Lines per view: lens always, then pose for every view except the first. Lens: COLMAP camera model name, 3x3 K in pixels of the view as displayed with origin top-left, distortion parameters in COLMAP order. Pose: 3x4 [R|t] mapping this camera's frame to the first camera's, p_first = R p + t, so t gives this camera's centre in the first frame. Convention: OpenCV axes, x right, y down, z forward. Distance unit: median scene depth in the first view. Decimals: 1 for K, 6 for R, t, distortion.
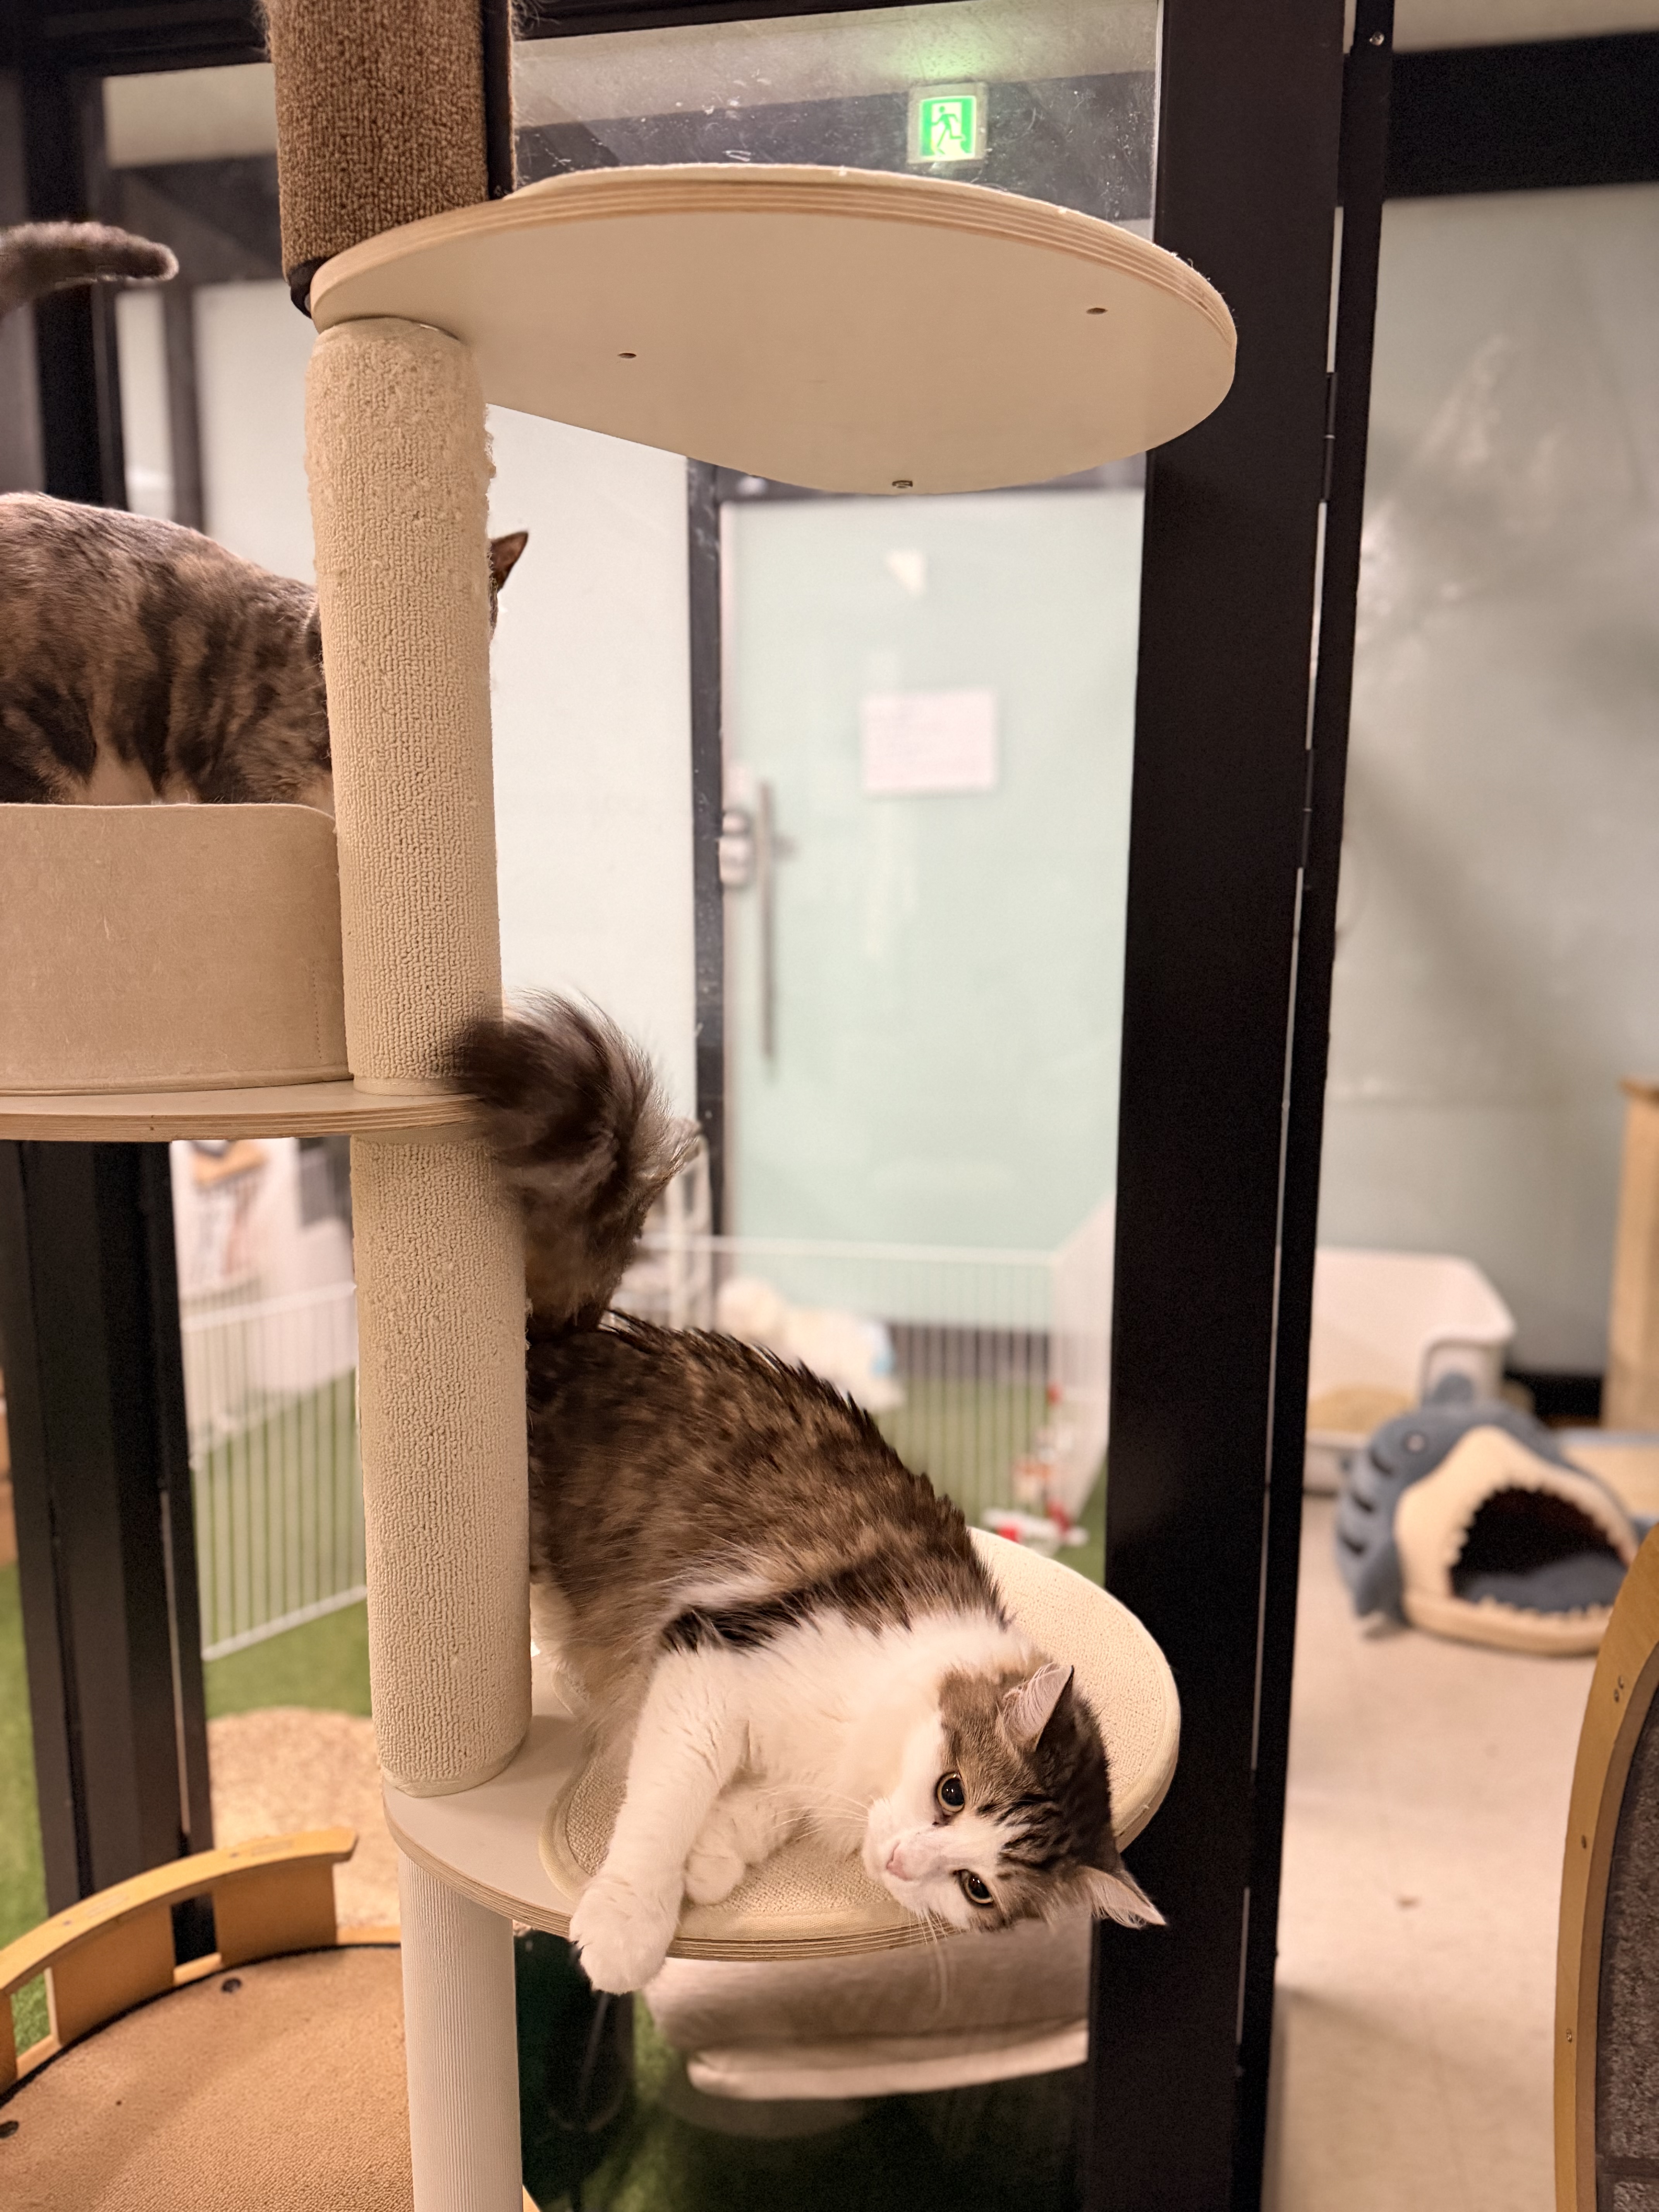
lens RADIAL K [[1573.3, 0, 838.4], [0, 1573.3, 1105.3], [0, 0, 1]] dist [0.002406, -0.011383]
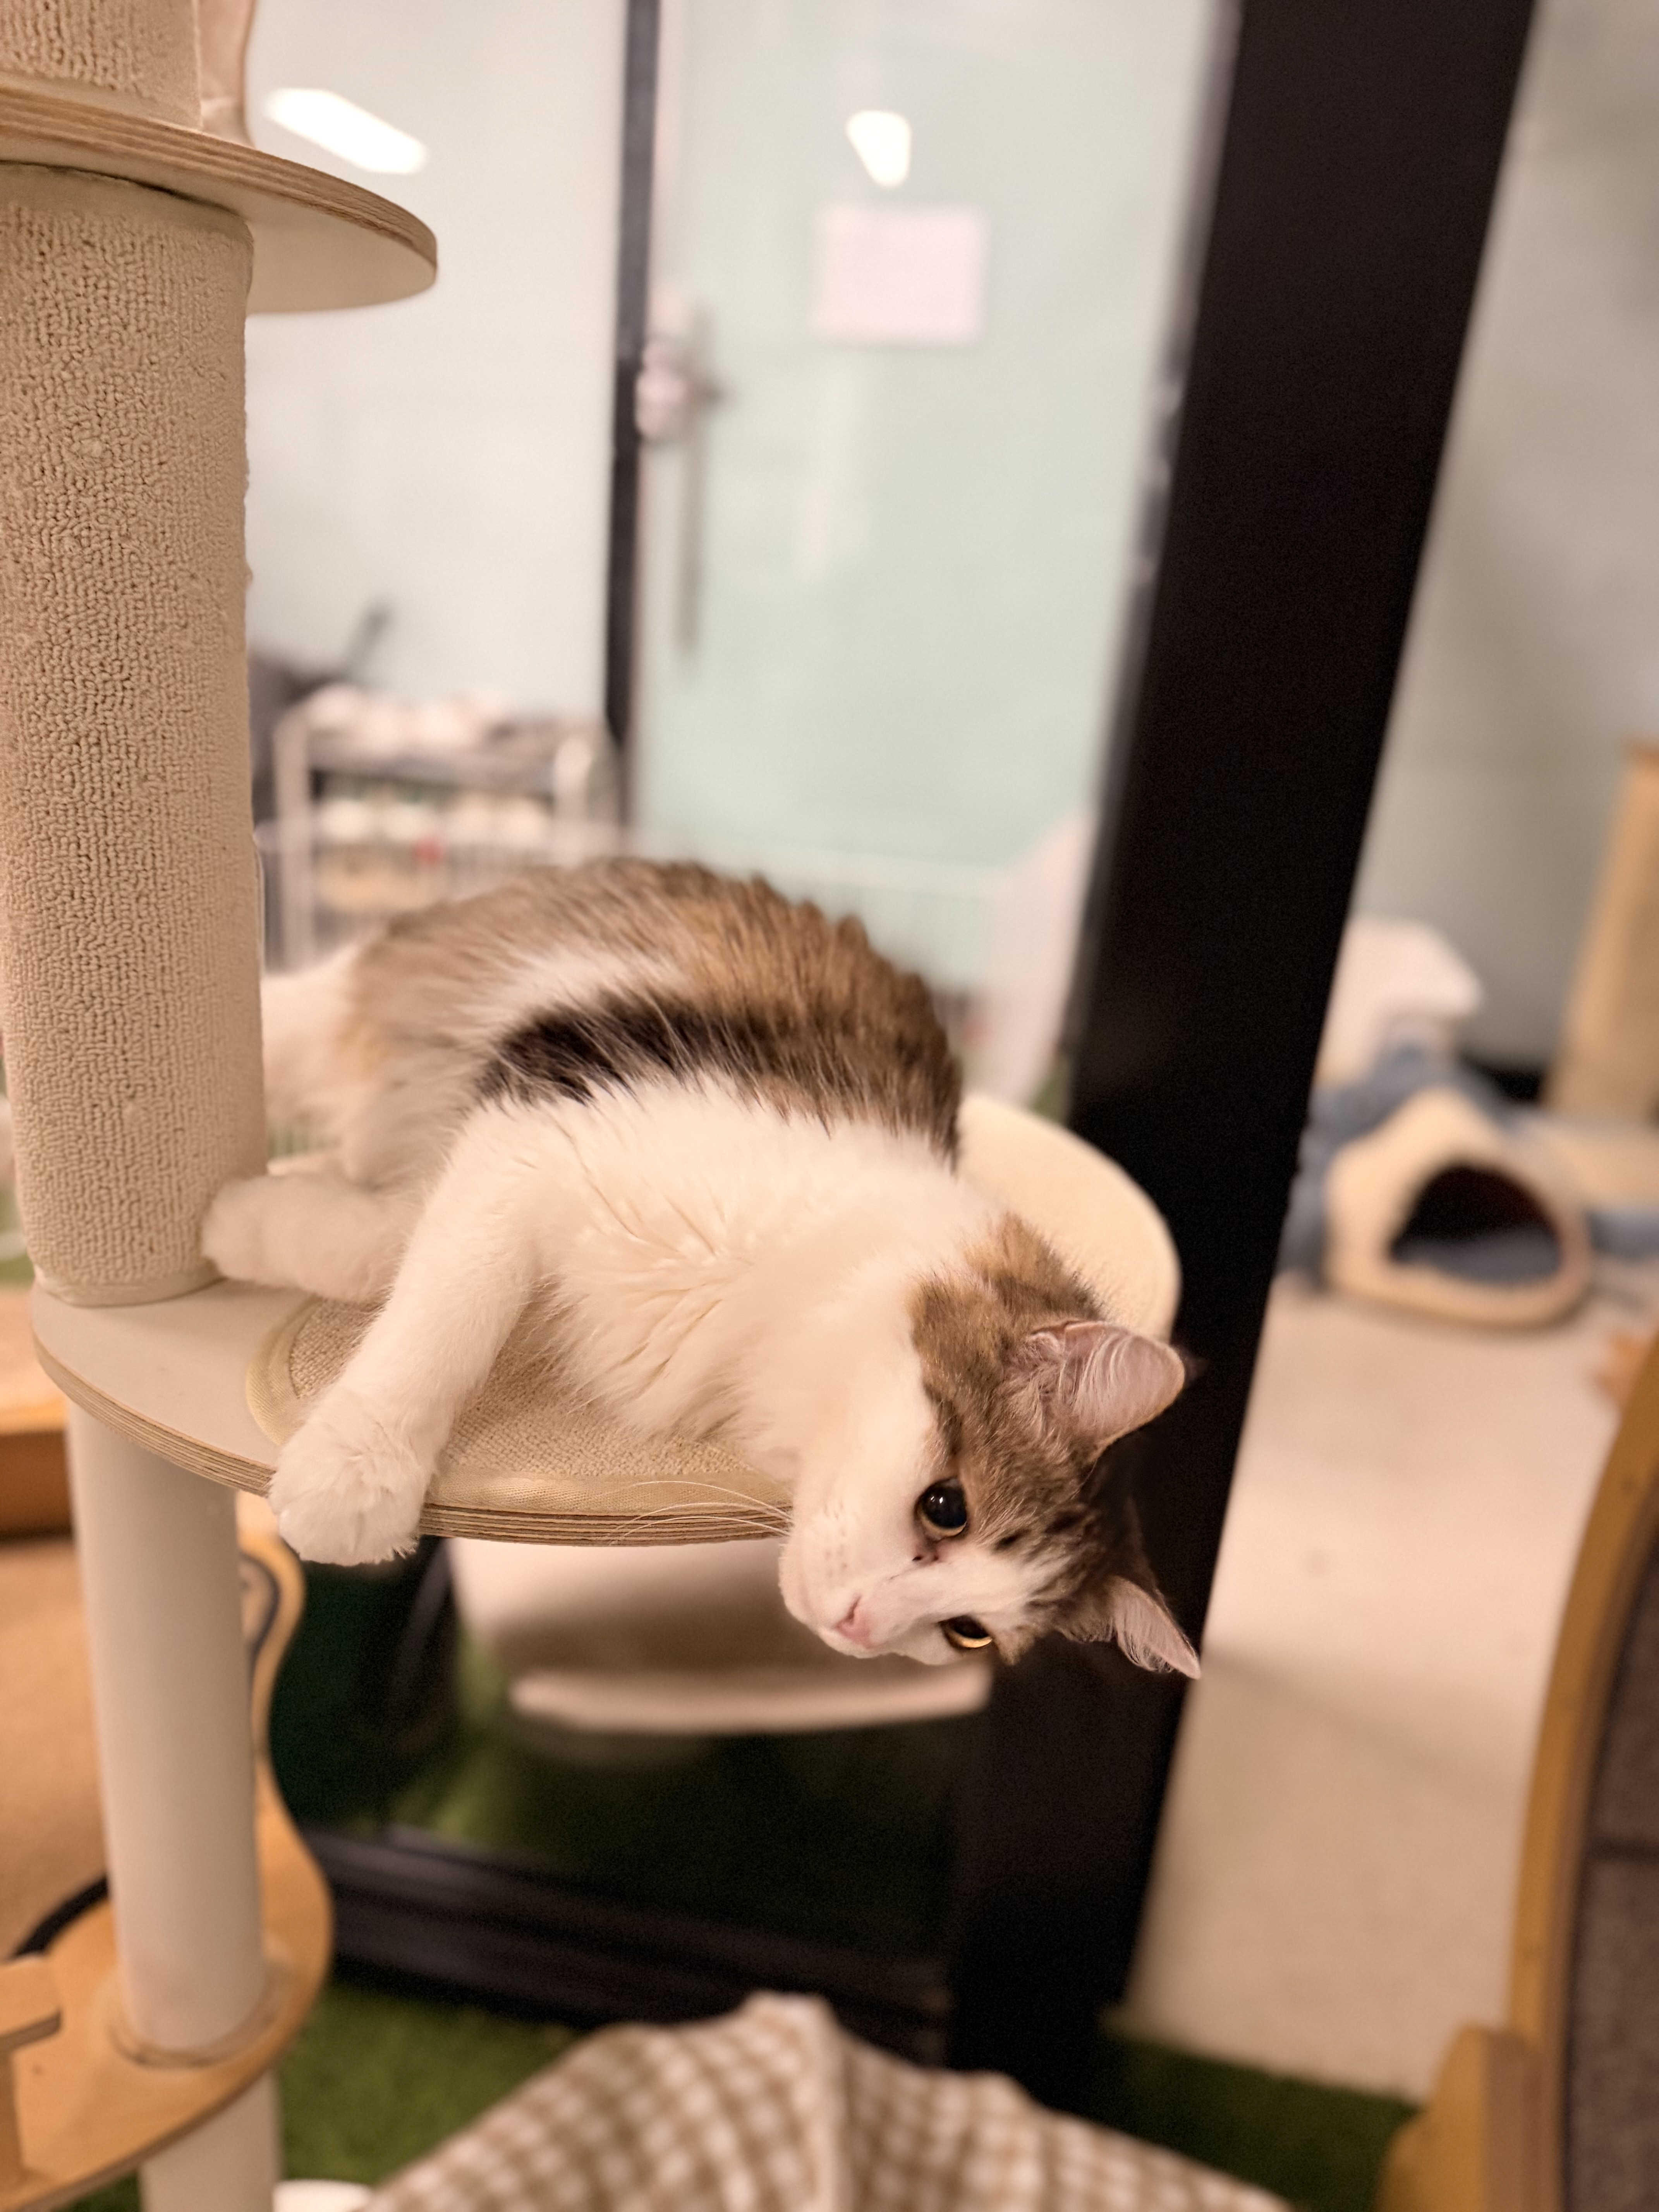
lens RADIAL K [[1573.3, 0, 823.3], [0, 1573.3, 1117.4], [0, 0, 1]] dist [0.002406, -0.011383]
pose [[0.996650, 0.063991, 0.050935, 0.011029], [-0.072632, 0.978797, 0.191523, 0.162962], [-0.037599, -0.194581, 0.980166, 0.265817]]
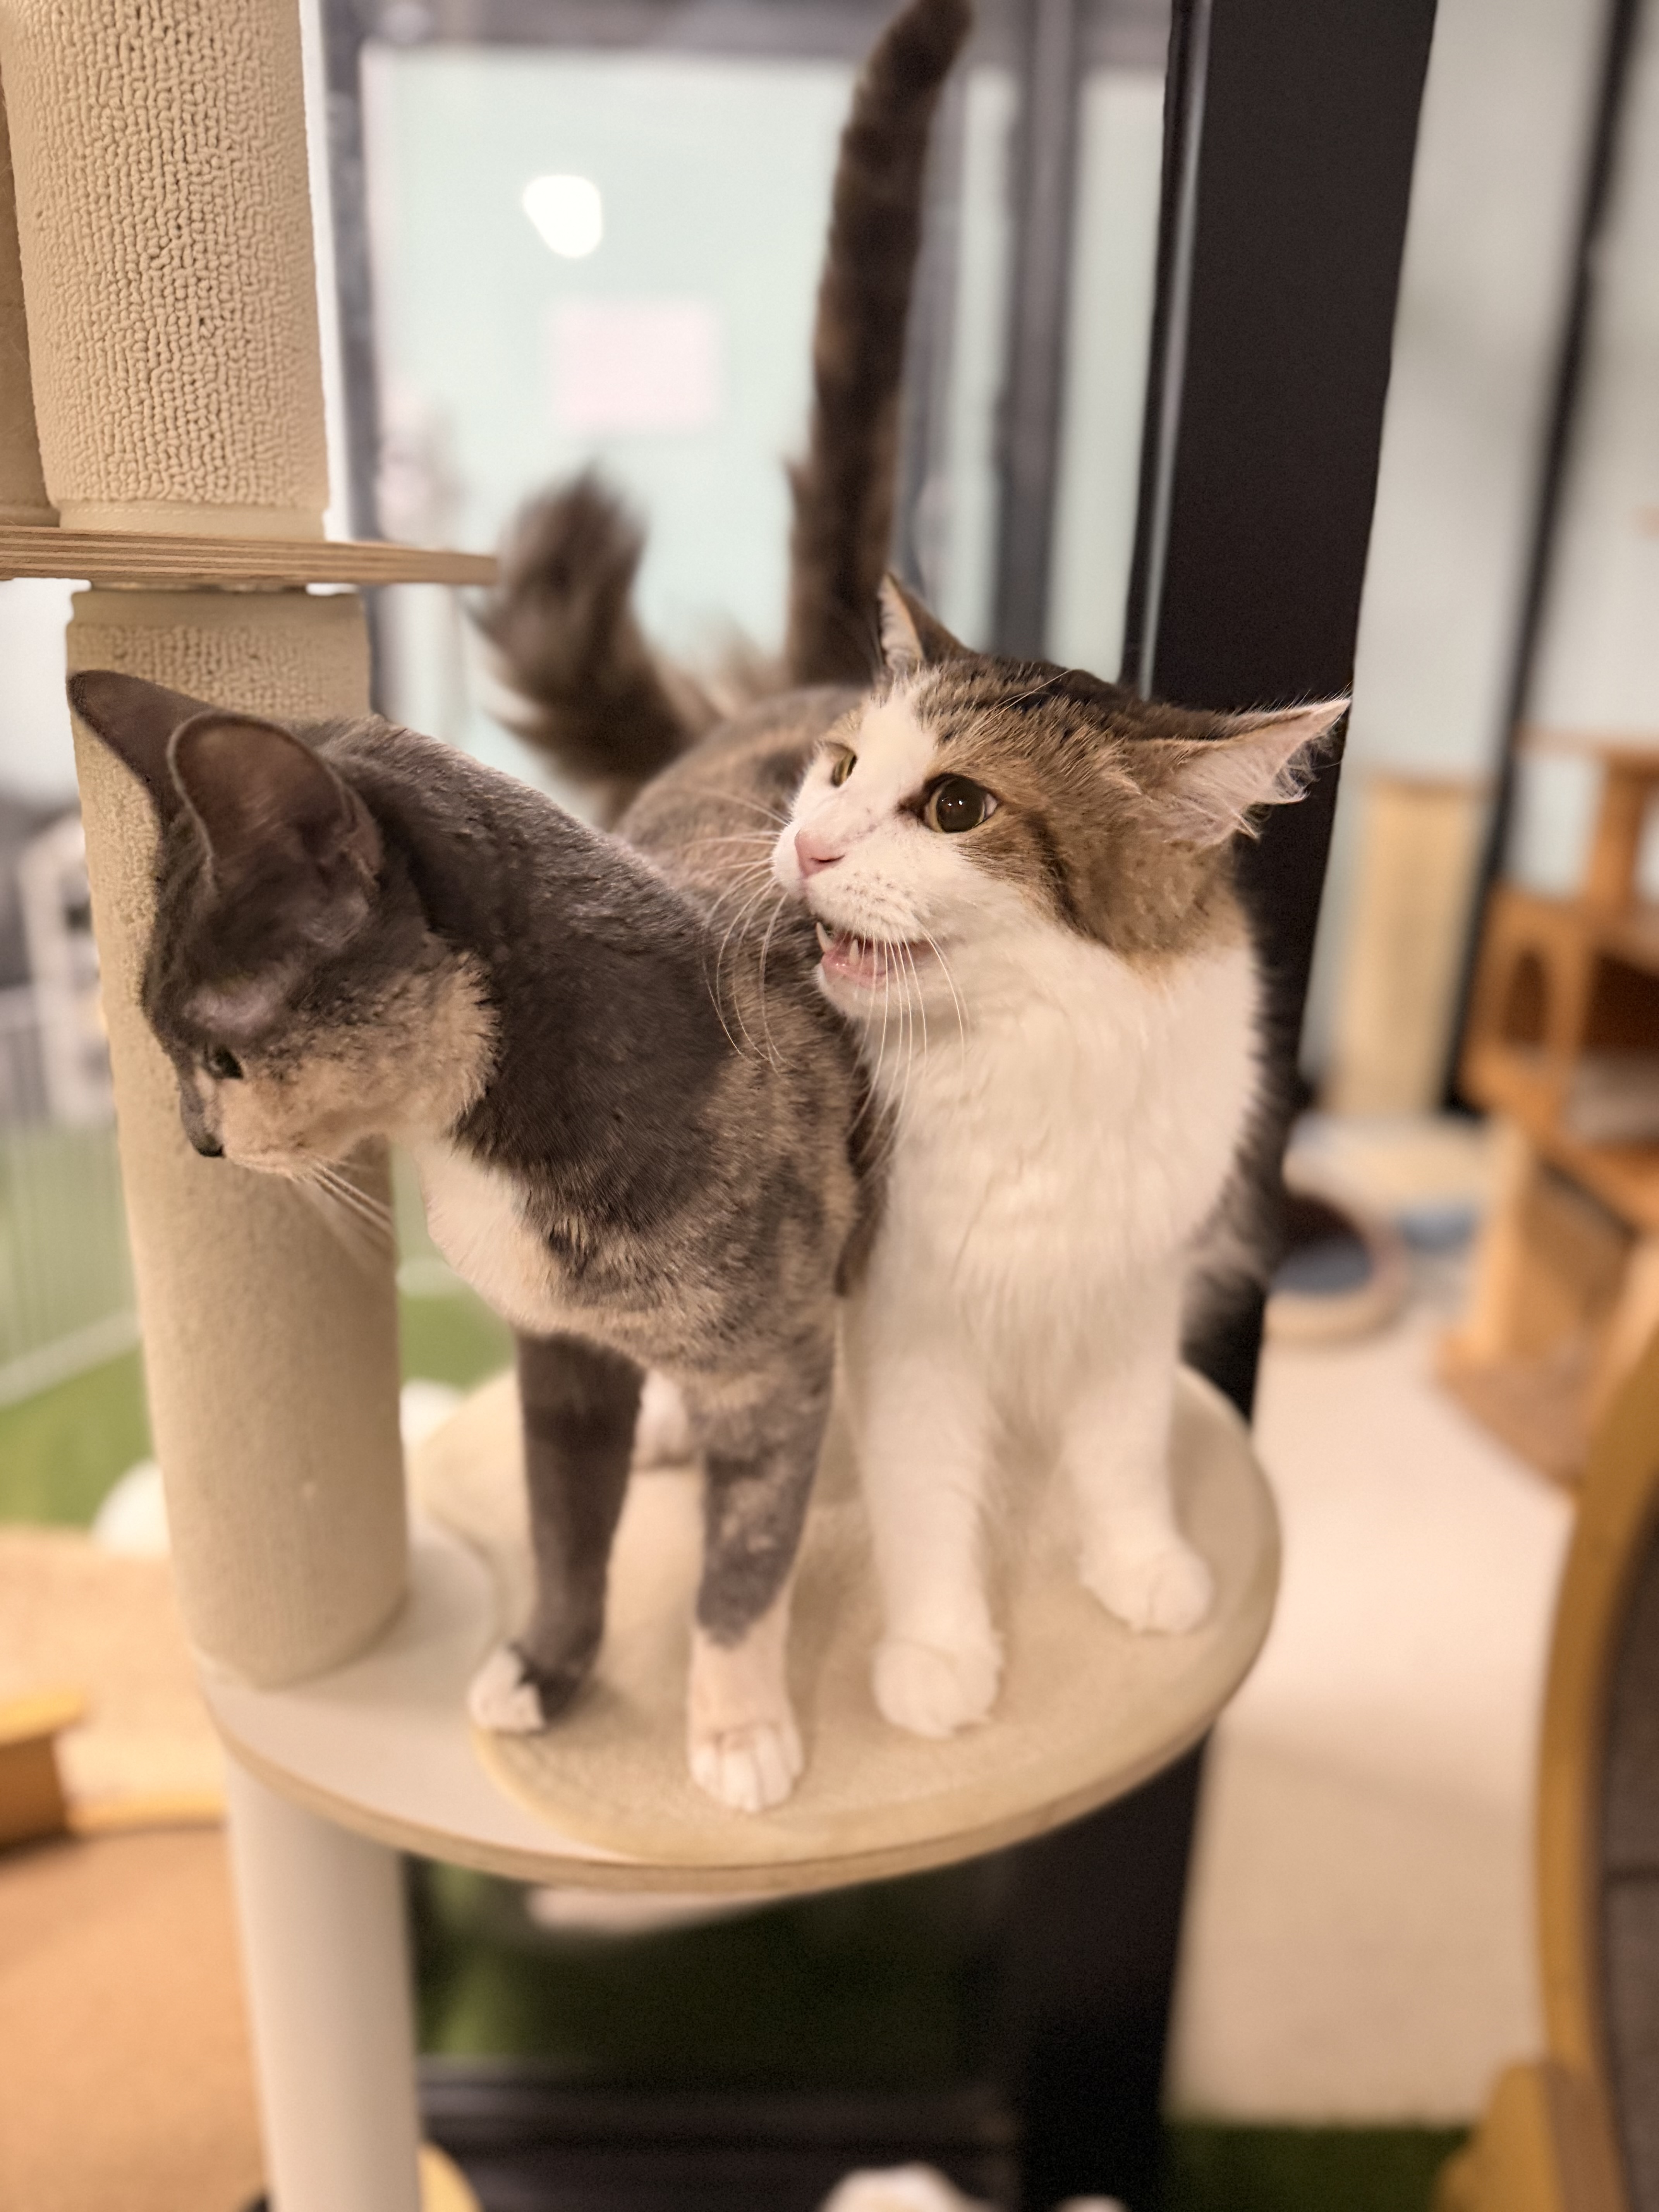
lens RADIAL K [[1573.3, 0, 839.7], [0, 1573.3, 1101.4], [0, 0, 1]] dist [0.002406, -0.011383]
pose [[0.974696, -0.044100, 0.219139, -0.129115], [0.008809, 0.987163, 0.159473, 0.076624], [-0.223359, -0.153507, 0.962573, 0.281481]]
